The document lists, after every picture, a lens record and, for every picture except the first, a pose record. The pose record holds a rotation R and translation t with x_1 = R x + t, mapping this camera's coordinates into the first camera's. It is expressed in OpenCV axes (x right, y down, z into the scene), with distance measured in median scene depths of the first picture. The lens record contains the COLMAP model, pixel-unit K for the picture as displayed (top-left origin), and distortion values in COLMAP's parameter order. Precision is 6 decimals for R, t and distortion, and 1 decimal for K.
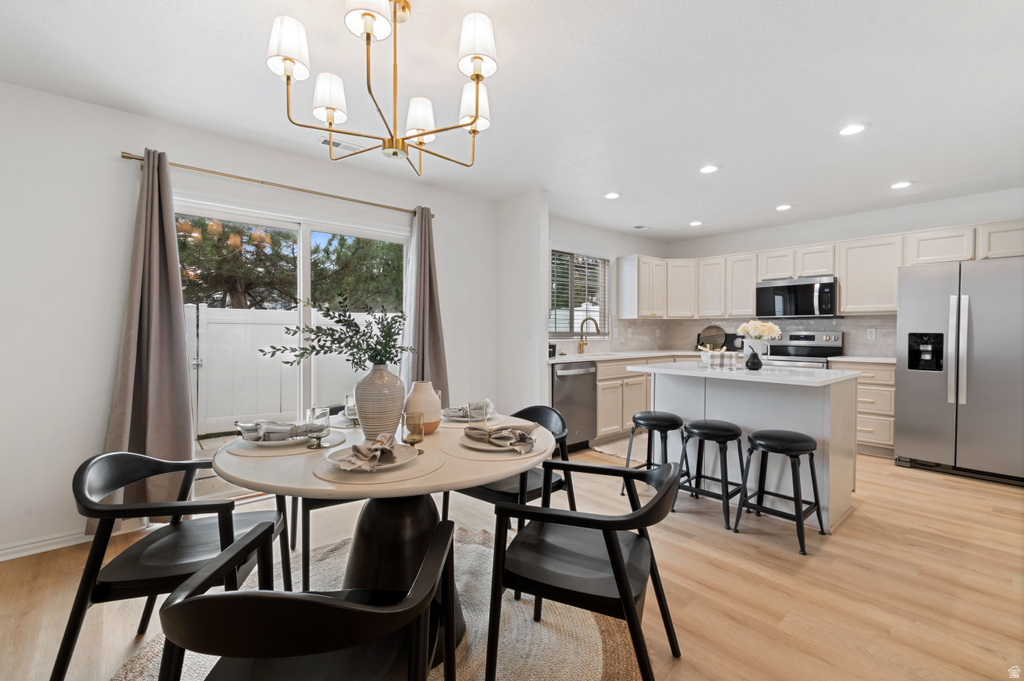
lens RADIAL K [[451.2, 0, 513.8], [0, 451.2, 337.8], [0, 0, 1]] dist [0.003698, -0.000120]
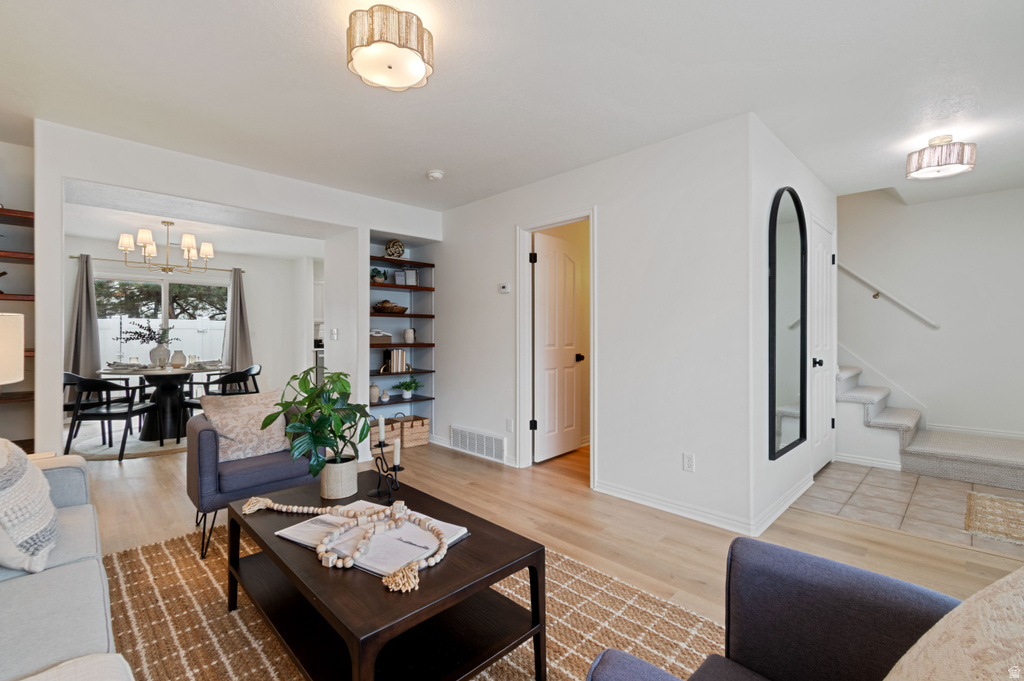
lens RADIAL K [[451.2, 0, 514.0], [0, 451.2, 342.4], [0, 0, 1]] dist [0.003698, -0.000120]
pose [[0.998109, -0.001818, 0.061446, 0.731345], [0.001498, 0.999985, 0.005239, 0.014031], [-0.061454, -0.005137, 0.998097, -0.843085]]
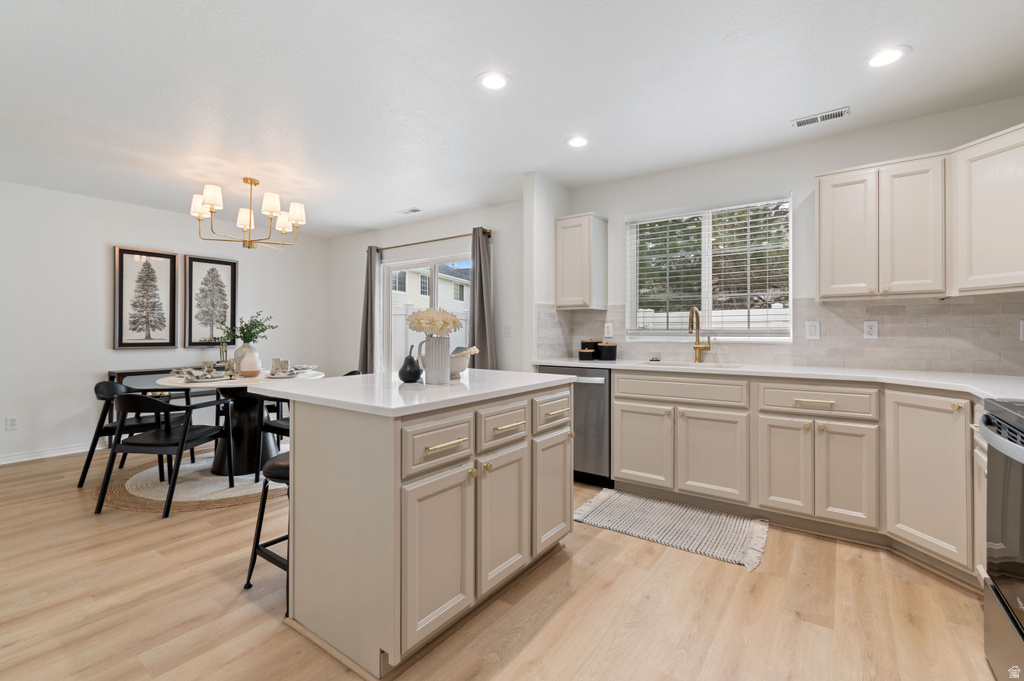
lens RADIAL K [[451.2, 0, 513.7], [0, 451.2, 331.8], [0, 0, 1]] dist [0.003698, -0.000120]
pose [[0.220962, -0.001565, -0.975281, 0.868306], [-0.016141, 0.999856, -0.005261, -0.001458], [0.975149, 0.016905, 0.220905, 0.711257]]
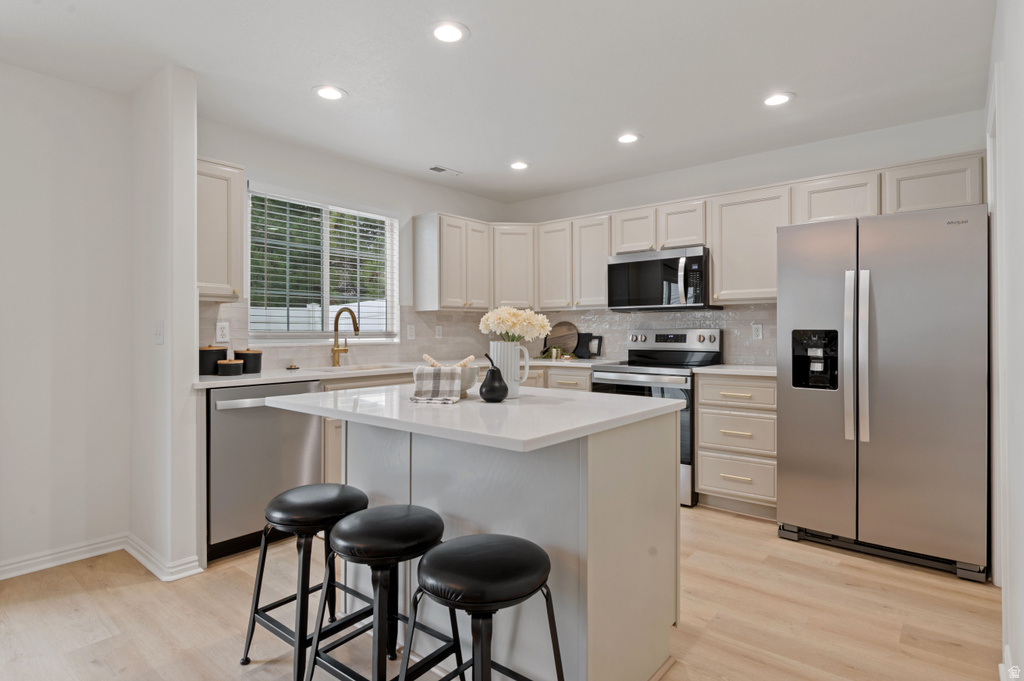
lens RADIAL K [[538.1, 0, 515.0], [0, 538.1, 330.3], [0, 0, 1]] dist [0.001982, -0.002370]
pose [[0.986625, -0.002894, 0.162983, 0.323354], [0.005922, 0.999819, -0.018093, 0.001166], [-0.162901, 0.018816, 0.986463, 0.279639]]
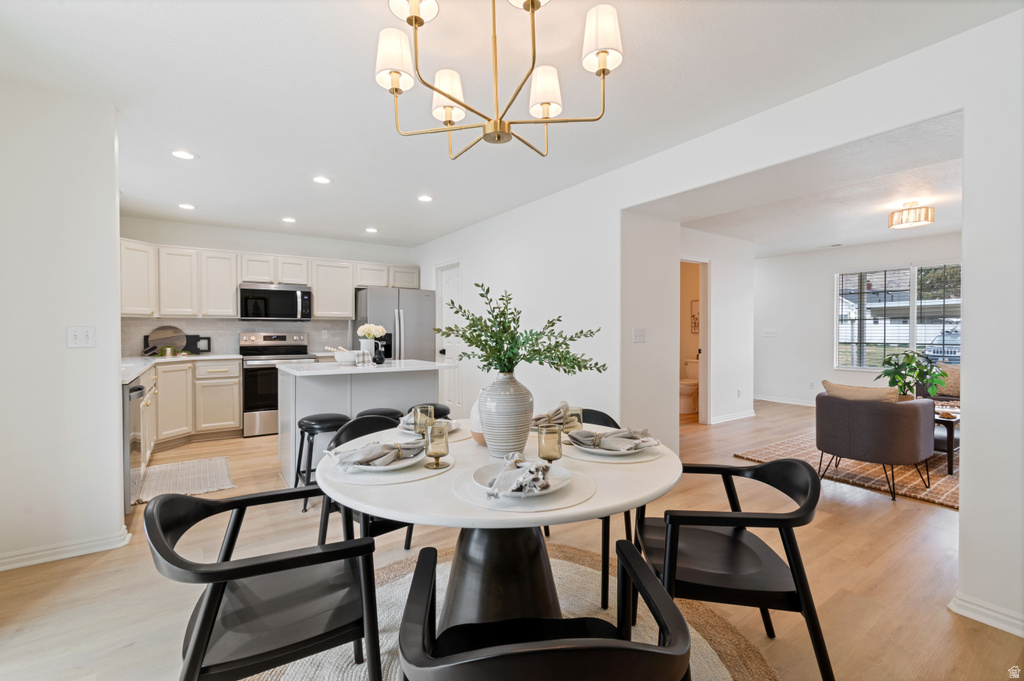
lens RADIAL K [[451.2, 0, 513.9], [0, 451.2, 334.8], [0, 0, 1]] dist [0.003698, -0.000120]
pose [[0.113533, -0.008163, 0.993501, -0.457875], [0.016792, 0.999839, 0.006296, -0.006320], [-0.993392, 0.015968, 0.113652, 0.350733]]
